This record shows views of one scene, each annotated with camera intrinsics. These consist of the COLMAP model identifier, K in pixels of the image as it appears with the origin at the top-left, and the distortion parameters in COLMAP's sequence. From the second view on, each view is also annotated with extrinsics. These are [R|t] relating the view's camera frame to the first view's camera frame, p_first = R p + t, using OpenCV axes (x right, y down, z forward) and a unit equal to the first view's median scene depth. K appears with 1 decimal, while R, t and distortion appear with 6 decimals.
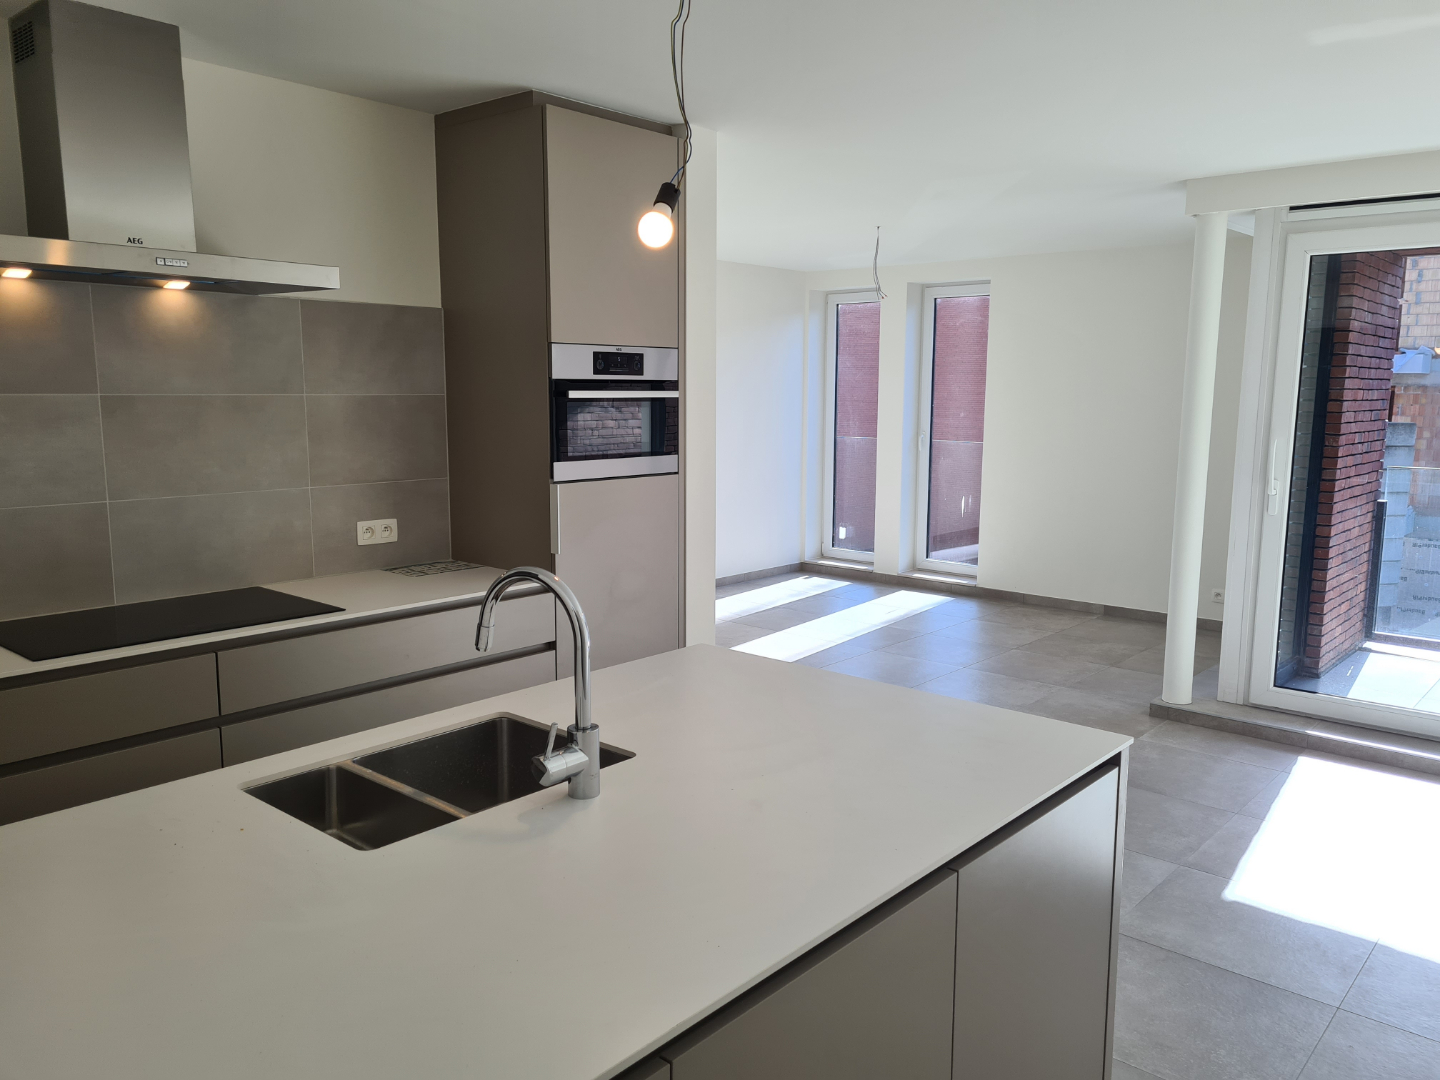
lens RADIAL K [[1102.6, 0, 714.9], [0, 1102.6, 538.2], [0, 0, 1]] dist [0.069645, -0.004244]
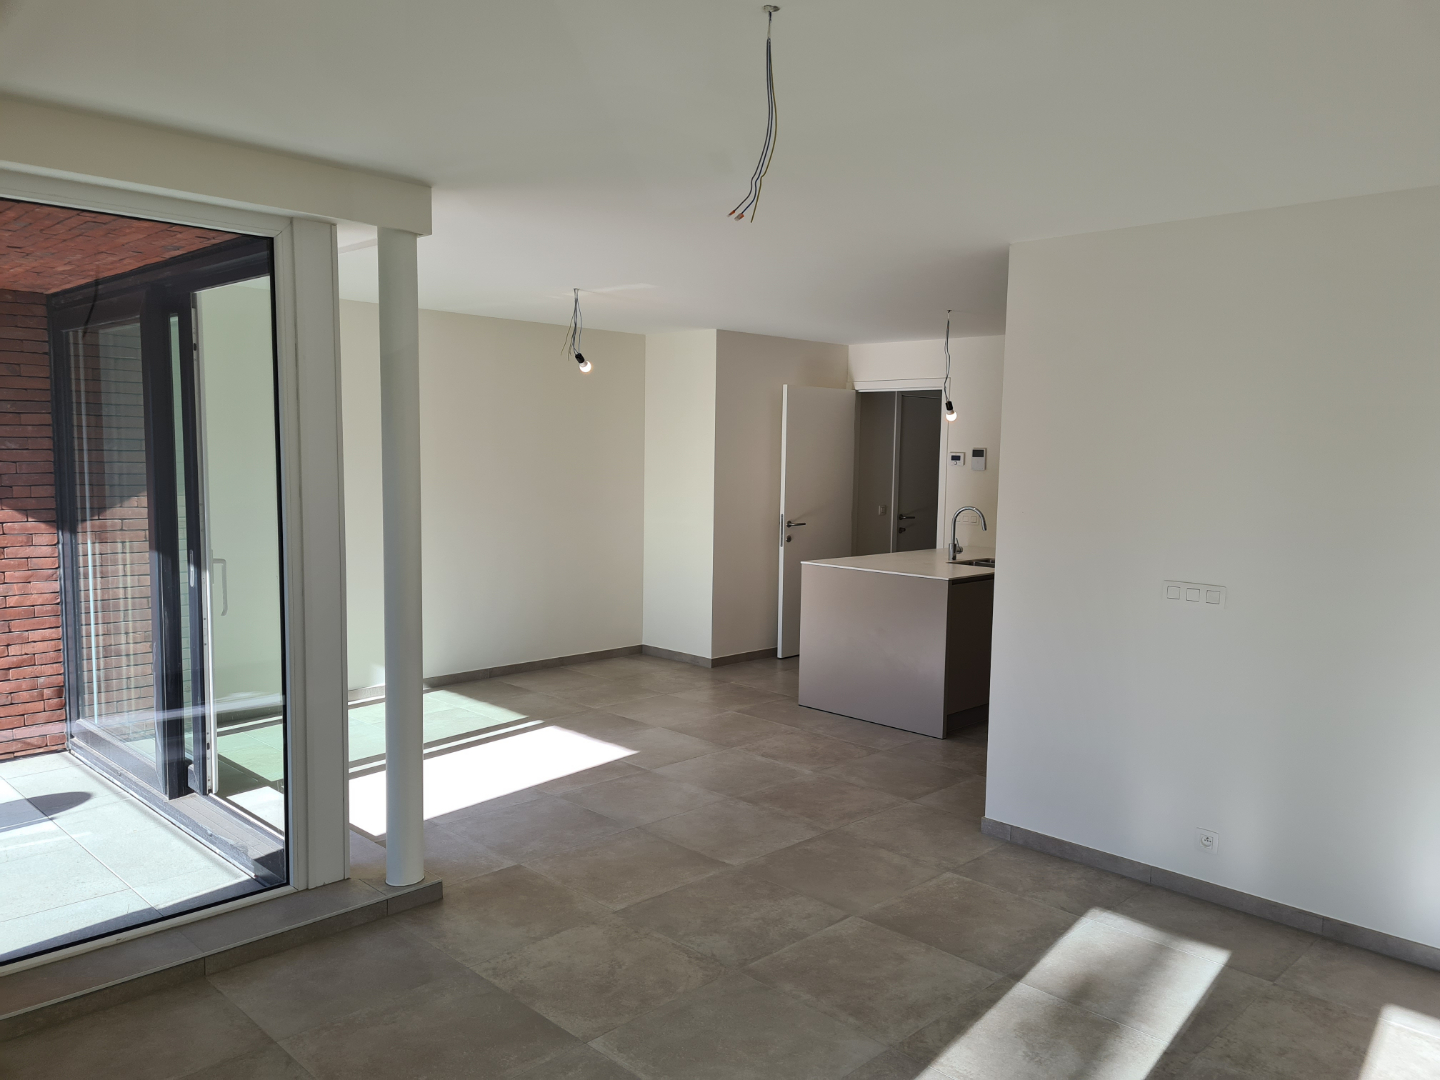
lens RADIAL K [[1093.4, 0, 707.5], [0, 1093.4, 547.8], [0, 0, 1]] dist [0.073968, -0.034212]
pose [[-0.997256, -0.029407, 0.067944, 0.131084], [-0.013028, 0.973116, 0.229947, -0.189093], [-0.072879, 0.228431, -0.970829, 1.288291]]
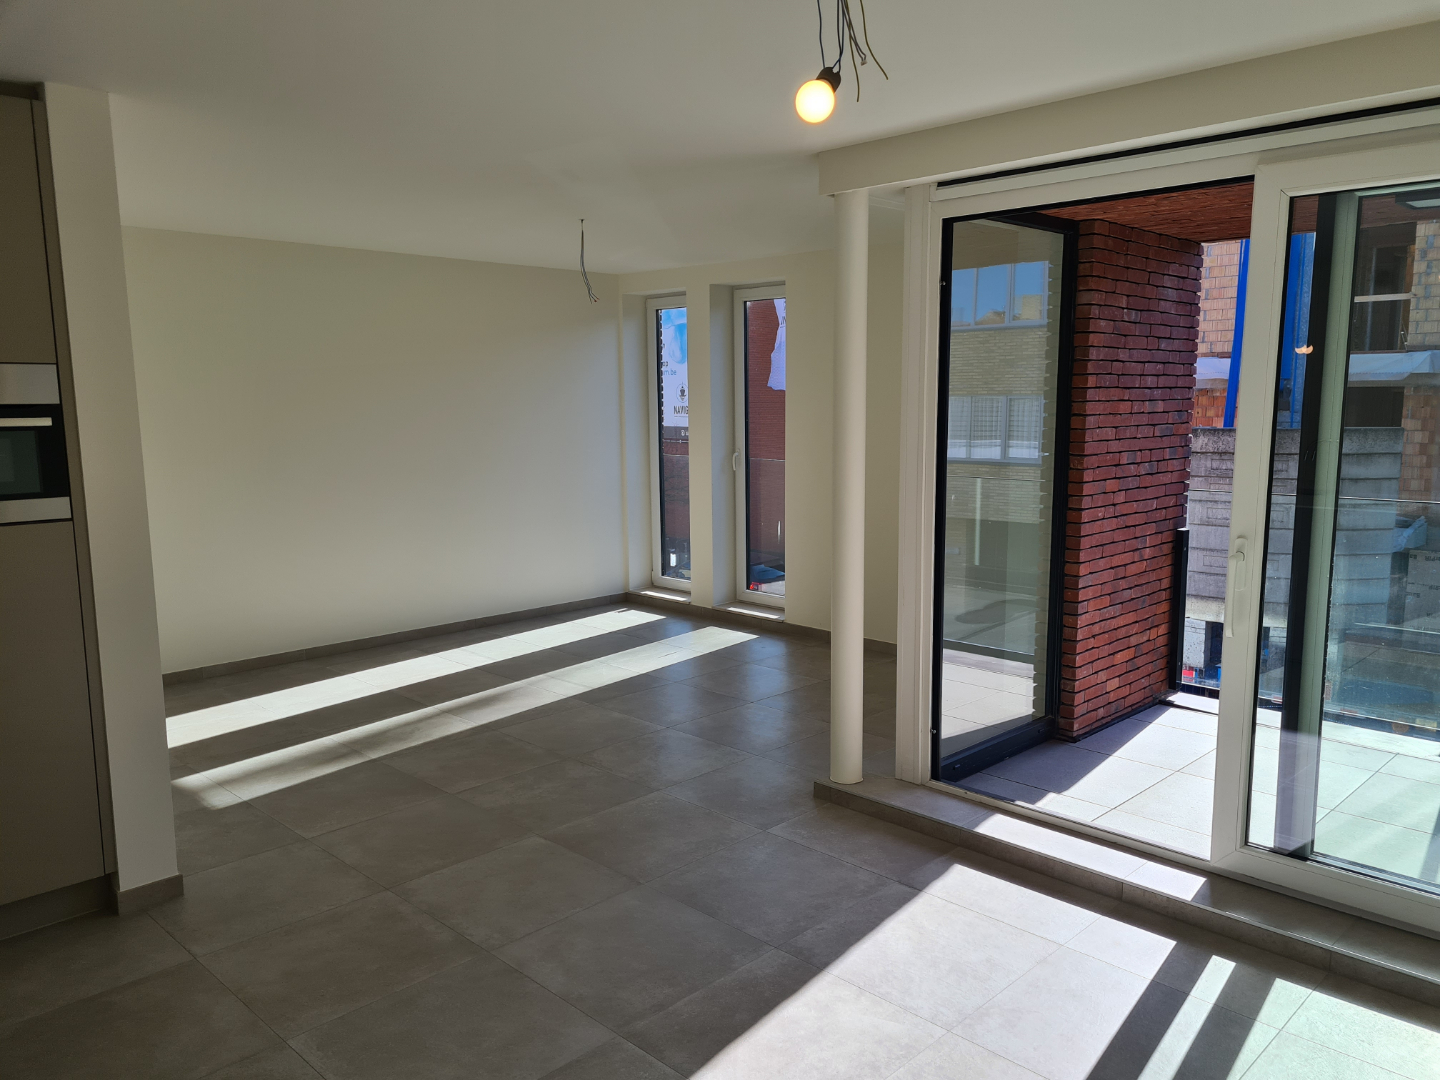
lens RADIAL K [[1093.4, 0, 707.5], [0, 1093.4, 547.8], [0, 0, 1]] dist [0.073968, -0.034212]
pose [[0.997608, -0.005618, -0.068902, 0.286140], [0.005731, 0.999983, 0.001439, -0.022276], [0.068893, -0.001831, 0.997622, 0.136673]]
